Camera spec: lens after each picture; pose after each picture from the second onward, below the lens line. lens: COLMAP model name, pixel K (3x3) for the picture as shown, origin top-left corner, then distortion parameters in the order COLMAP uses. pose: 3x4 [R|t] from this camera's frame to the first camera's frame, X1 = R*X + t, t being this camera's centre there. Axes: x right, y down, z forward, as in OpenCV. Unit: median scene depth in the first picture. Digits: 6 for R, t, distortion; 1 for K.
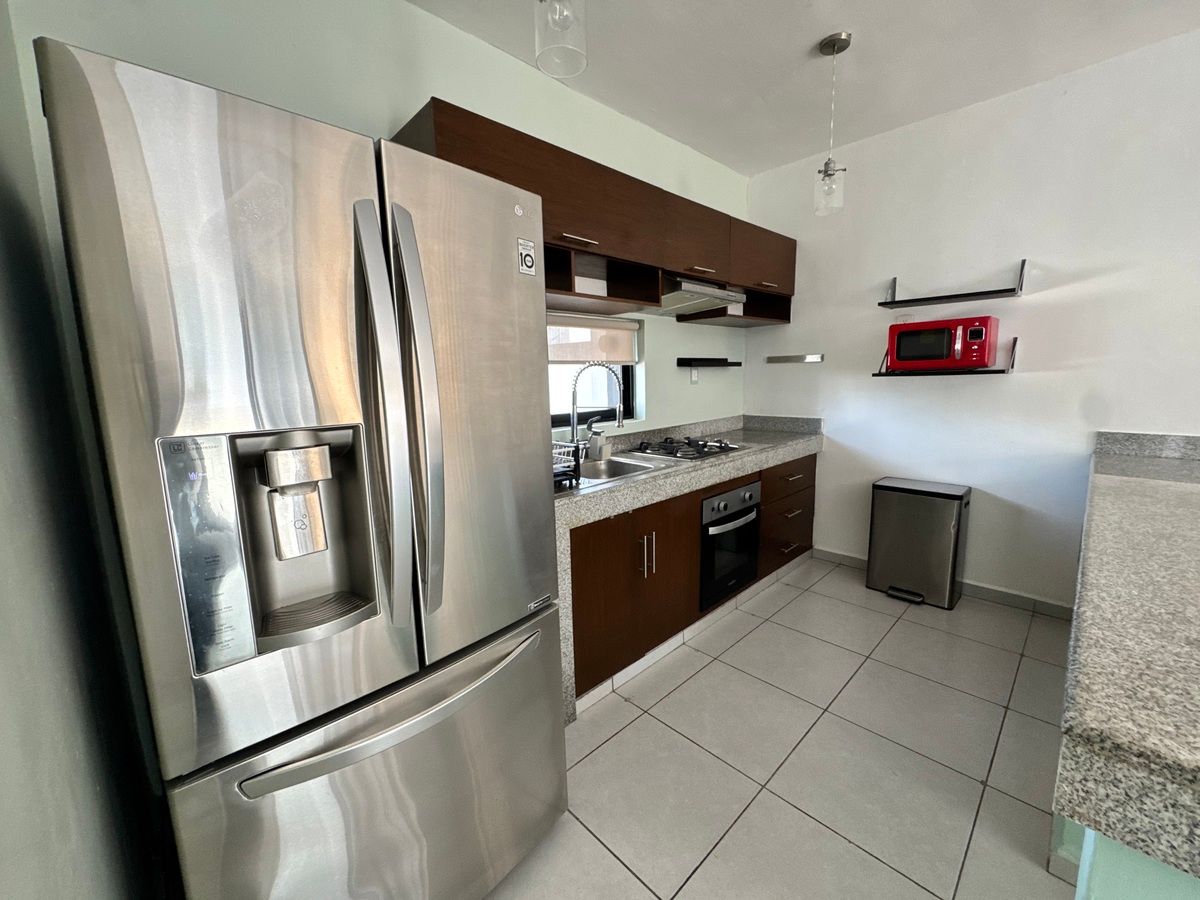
lens RADIAL K [[481.6, 0, 600.3], [0, 481.6, 447.9], [0, 0, 1]] dist [-0.002337, -0.000160]
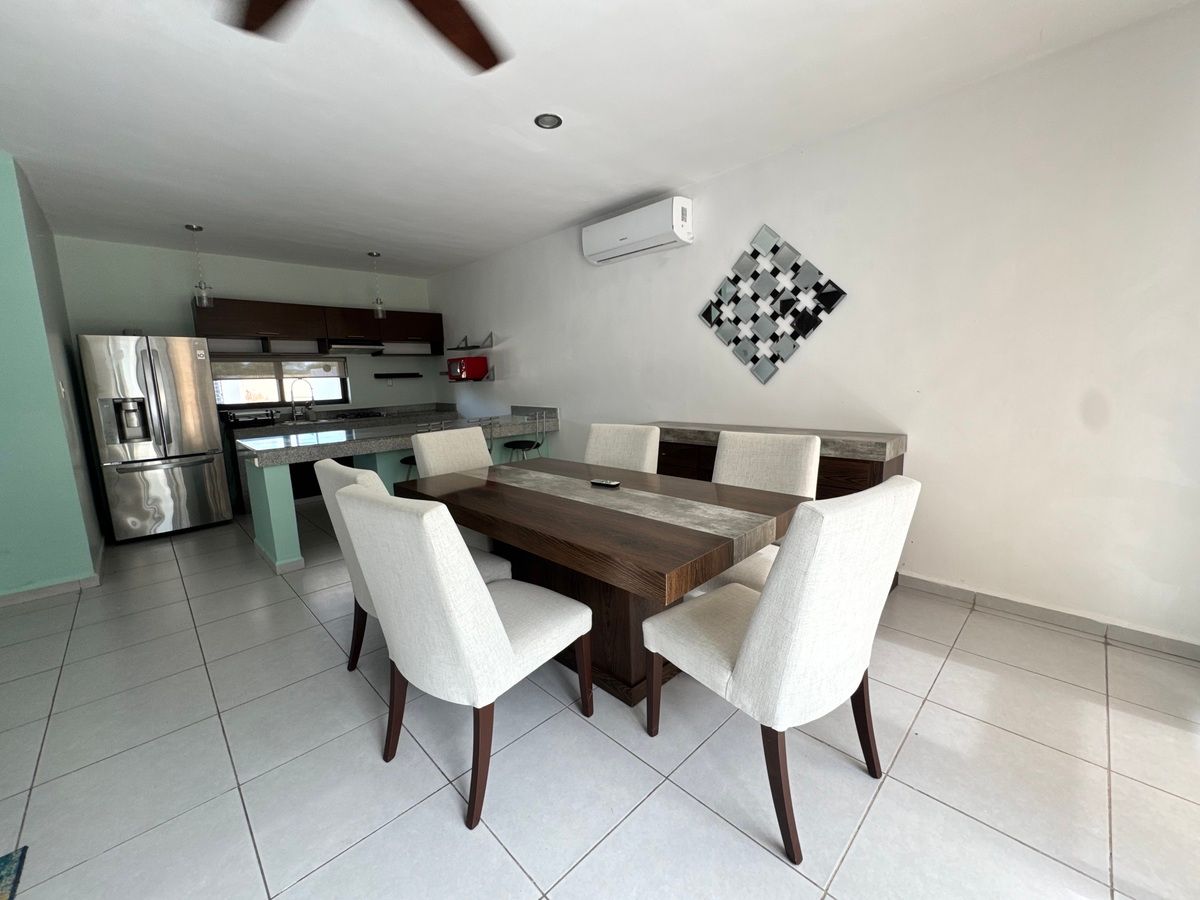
lens RADIAL K [[484.5, 0, 606.7], [0, 484.5, 449.8], [0, 0, 1]] dist [-0.002247, -0.000174]
pose [[0.999915, -0.008783, 0.009585, 1.322157], [0.008755, 0.999957, 0.003034, 0.162251], [-0.009611, -0.002950, 0.999949, -1.252829]]
